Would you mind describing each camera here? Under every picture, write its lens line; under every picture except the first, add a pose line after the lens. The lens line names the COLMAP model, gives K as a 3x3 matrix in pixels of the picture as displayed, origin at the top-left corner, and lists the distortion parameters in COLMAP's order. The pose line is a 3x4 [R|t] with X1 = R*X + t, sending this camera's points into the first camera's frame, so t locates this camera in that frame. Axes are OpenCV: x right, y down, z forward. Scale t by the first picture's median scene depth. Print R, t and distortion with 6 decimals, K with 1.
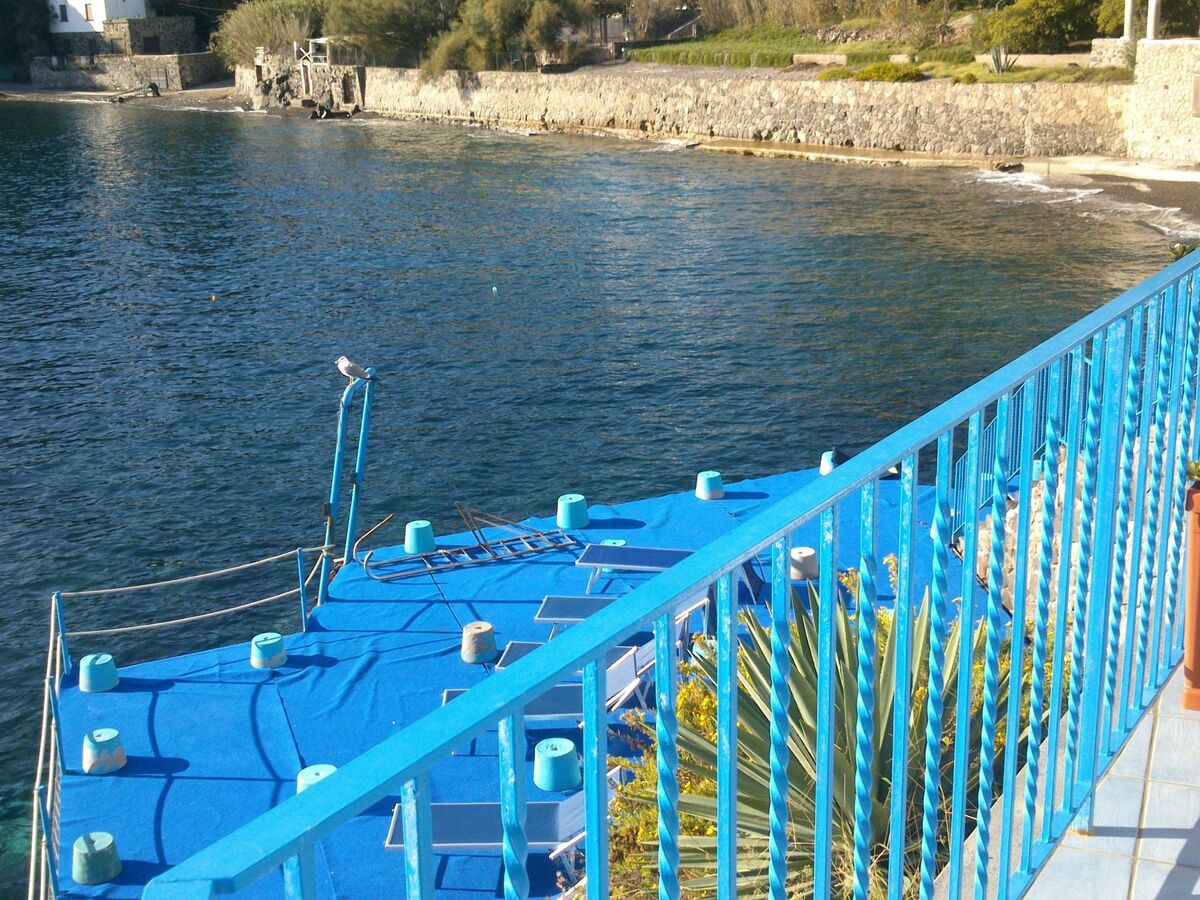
lens RADIAL K [[1489.2, 0, 600.0], [0, 1489.2, 450.0], [0, 0, 1]] dist [0.095620, -0.418899]
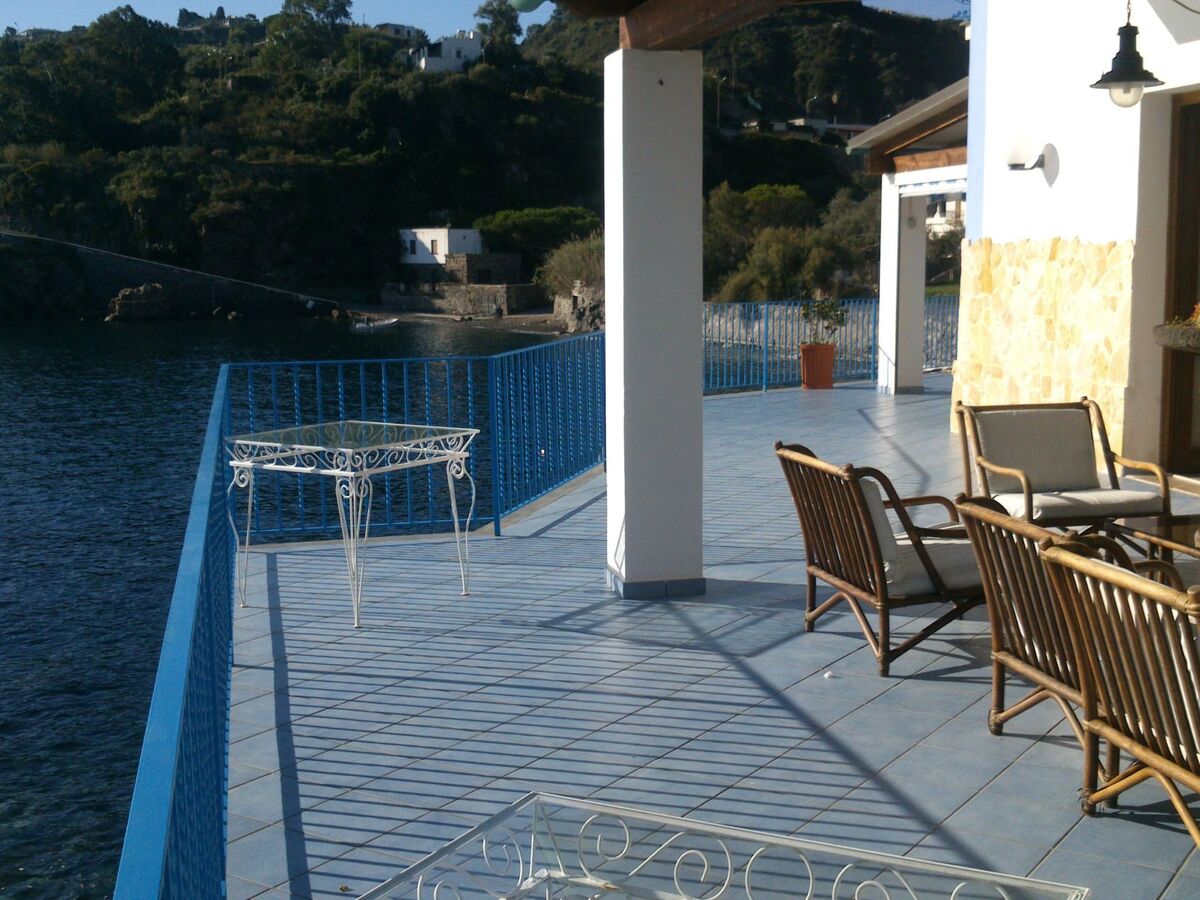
lens RADIAL K [[1489.2, 0, 600.0], [0, 1489.2, 450.0], [0, 0, 1]] dist [0.095620, -0.418899]
pose [[0.980584, 0.047552, -0.190245, 0.031229], [-0.076223, 0.986291, -0.146356, 0.052105], [0.180678, 0.158015, 0.970766, -0.182333]]
